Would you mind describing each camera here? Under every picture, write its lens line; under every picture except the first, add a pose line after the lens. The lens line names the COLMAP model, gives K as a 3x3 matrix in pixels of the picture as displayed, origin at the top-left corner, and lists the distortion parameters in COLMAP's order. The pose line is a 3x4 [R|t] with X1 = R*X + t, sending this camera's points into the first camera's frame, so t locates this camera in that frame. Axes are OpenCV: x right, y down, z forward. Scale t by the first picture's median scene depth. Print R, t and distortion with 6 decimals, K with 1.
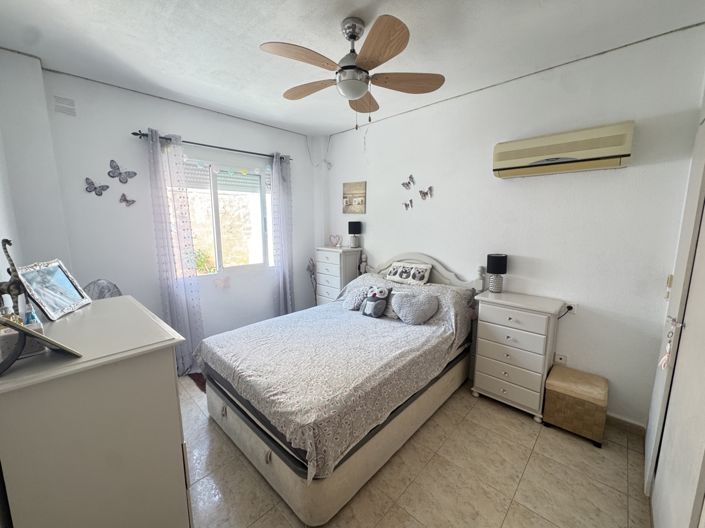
lens RADIAL K [[281.6, 0, 352.1], [0, 281.6, 262.8], [0, 0, 1]] dist [0.000608, -0.000258]
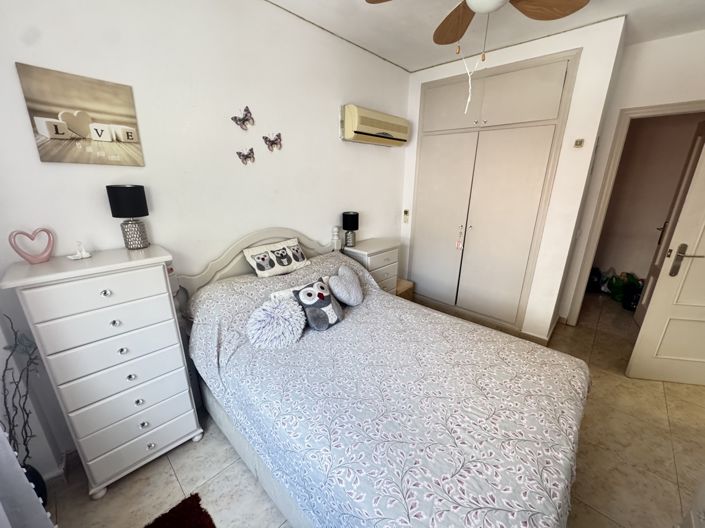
lens RADIAL K [[281.6, 0, 350.7], [0, 281.6, 262.4], [0, 0, 1]] dist [0.000608, -0.000258]
pose [[0.001385, -0.289101, 0.957298, -0.500183], [0.144084, 0.947367, 0.285894, -0.133492], [-0.989565, 0.137535, 0.042967, 0.812465]]
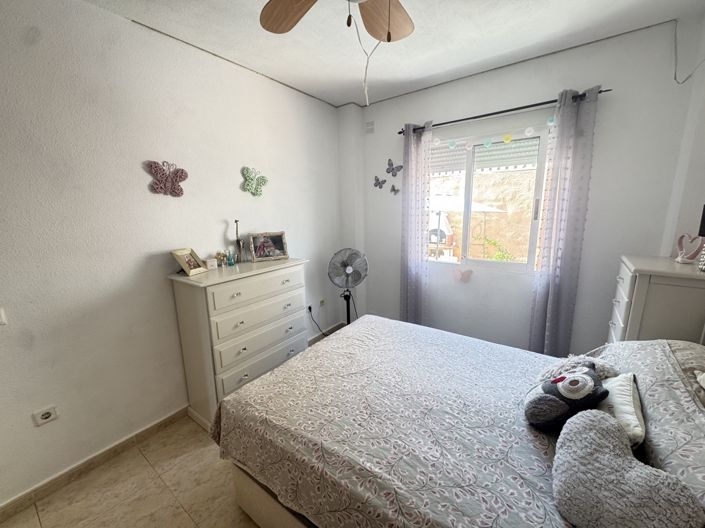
lens RADIAL K [[281.6, 0, 352.8], [0, 281.6, 264.2], [0, 0, 1]] dist [0.000608, -0.000258]
pose [[0.140732, 0.203385, -0.968932, 0.386727], [-0.122031, 0.974773, 0.186887, -0.096009], [0.982498, 0.091939, 0.162001, 0.551567]]
